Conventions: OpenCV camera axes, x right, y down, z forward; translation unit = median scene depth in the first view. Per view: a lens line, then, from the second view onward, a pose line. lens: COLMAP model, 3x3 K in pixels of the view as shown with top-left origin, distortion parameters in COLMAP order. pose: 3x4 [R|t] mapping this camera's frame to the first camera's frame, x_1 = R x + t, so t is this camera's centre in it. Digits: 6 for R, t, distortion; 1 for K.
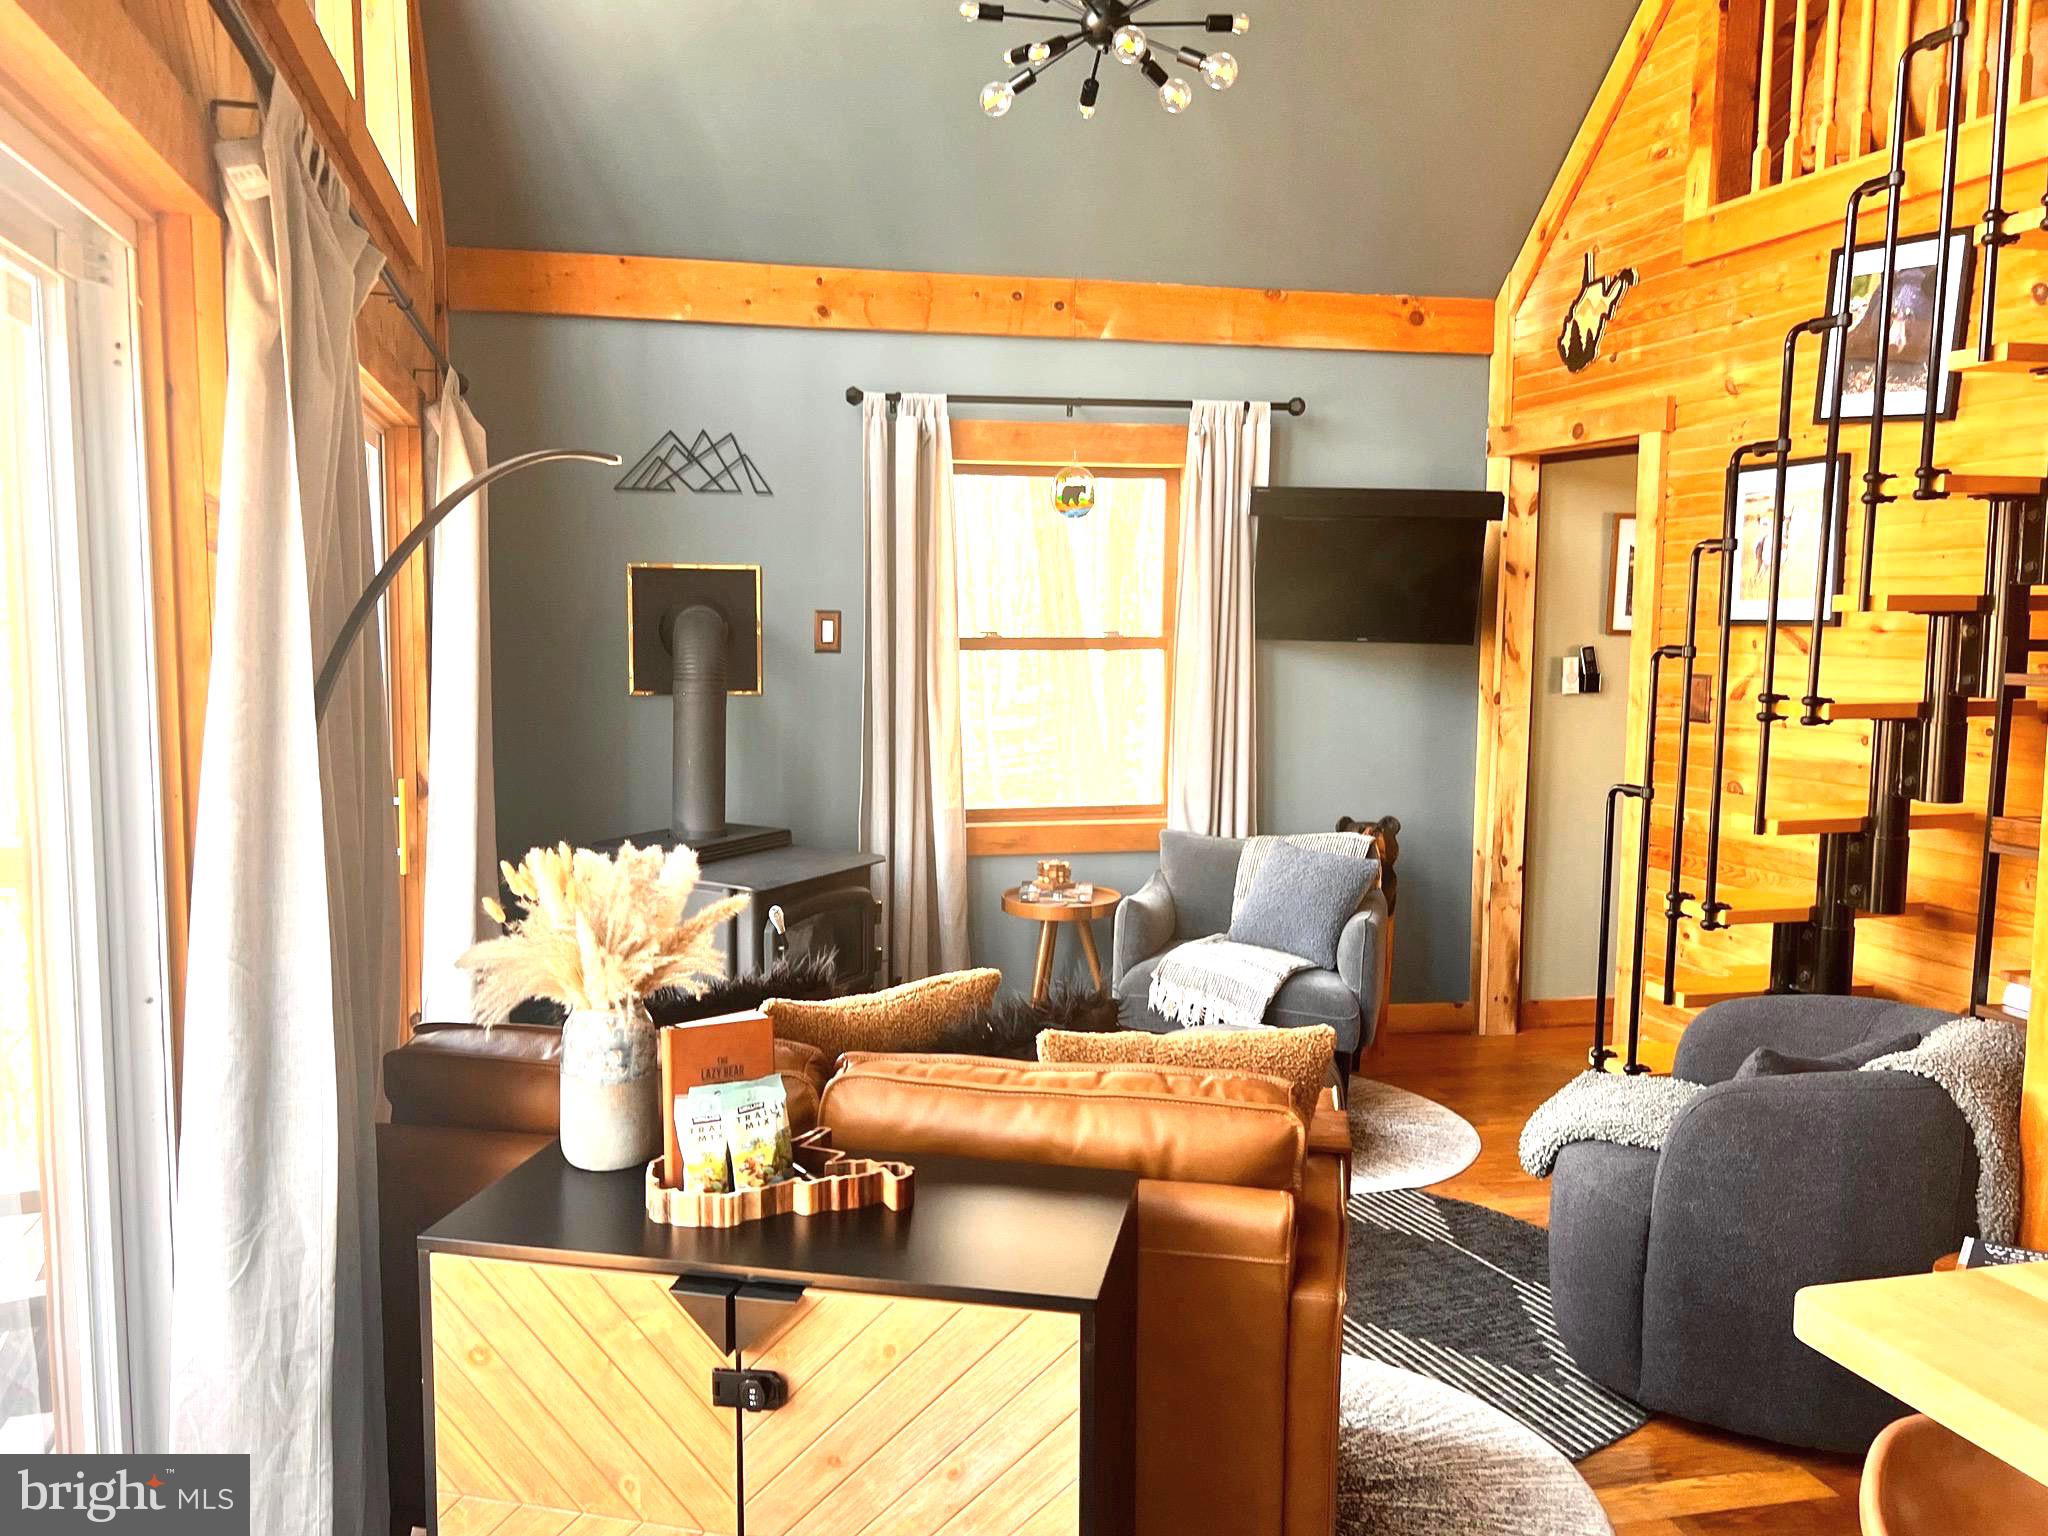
lens RADIAL K [[1598.0, 0, 965.9], [0, 1598.0, 777.9], [0, 0, 1]] dist [0.026418, -0.025468]
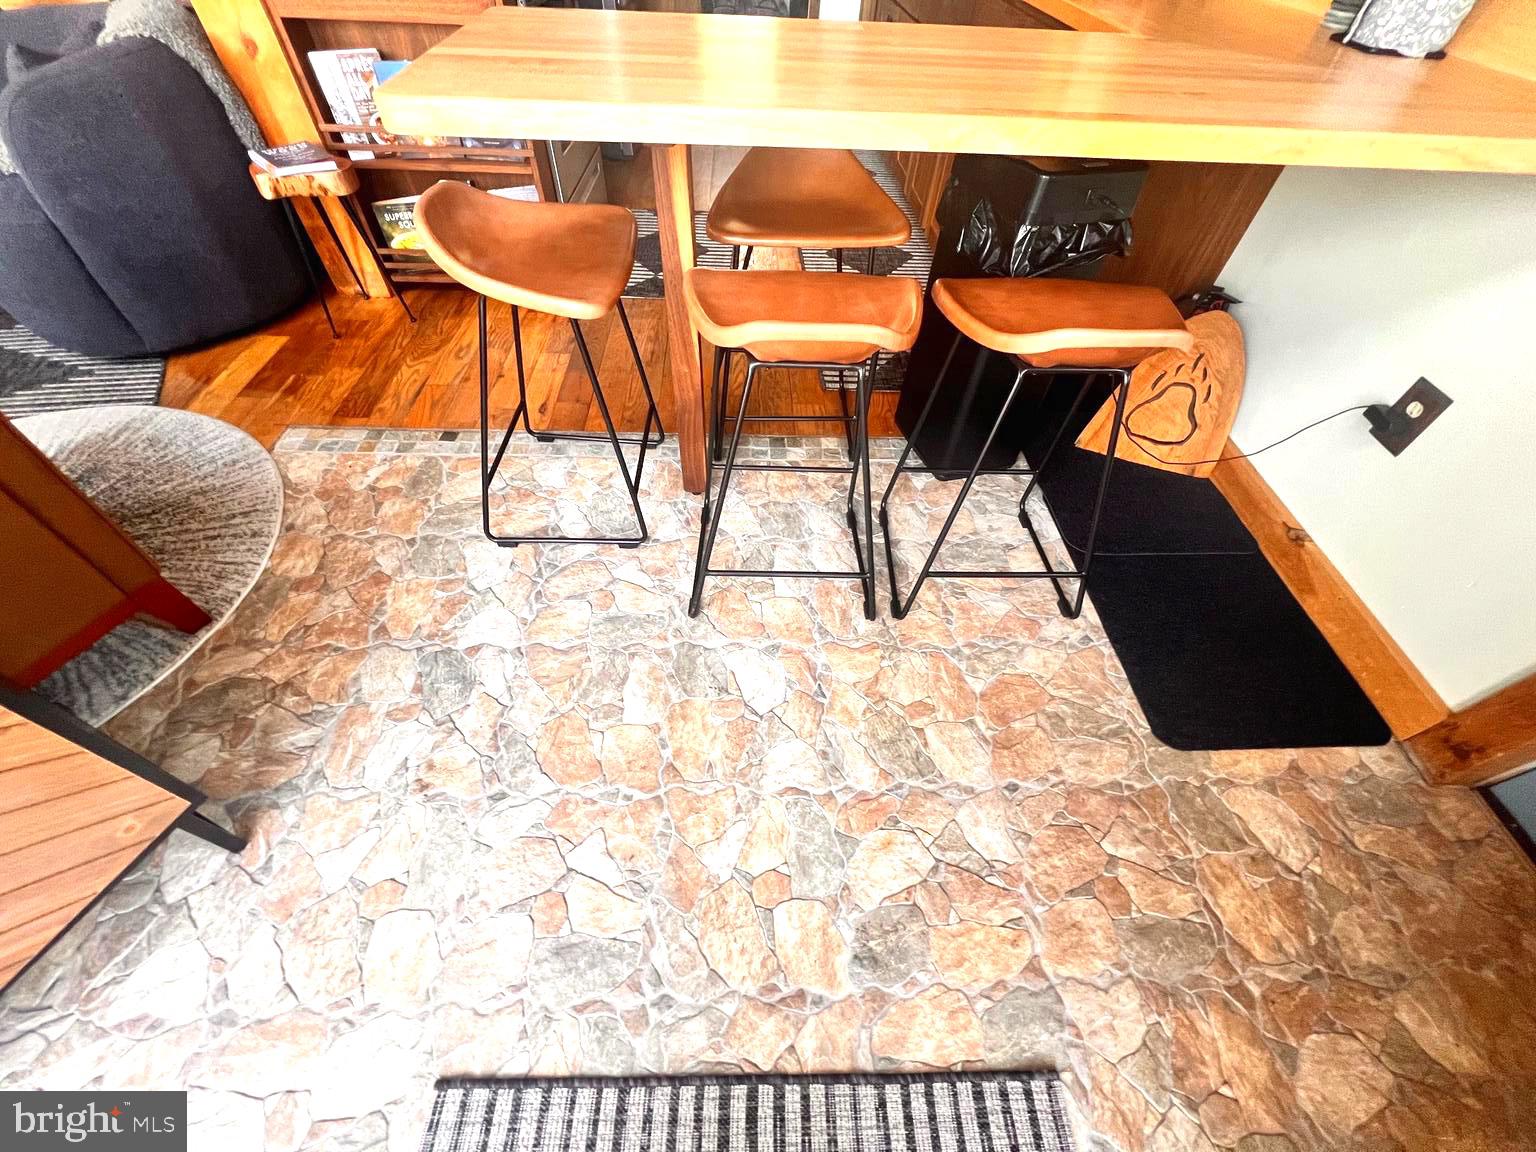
lens RADIAL K [[611.6, 0, 761.7], [0, 611.6, 568.1], [0, 0, 1]] dist [-0.001194, -0.000288]
pose [[0.196586, -0.748277, 0.633589, -0.001202], [0.058409, 0.653988, 0.754247, 0.064516], [-0.978745, -0.111267, 0.172271, 0.169326]]
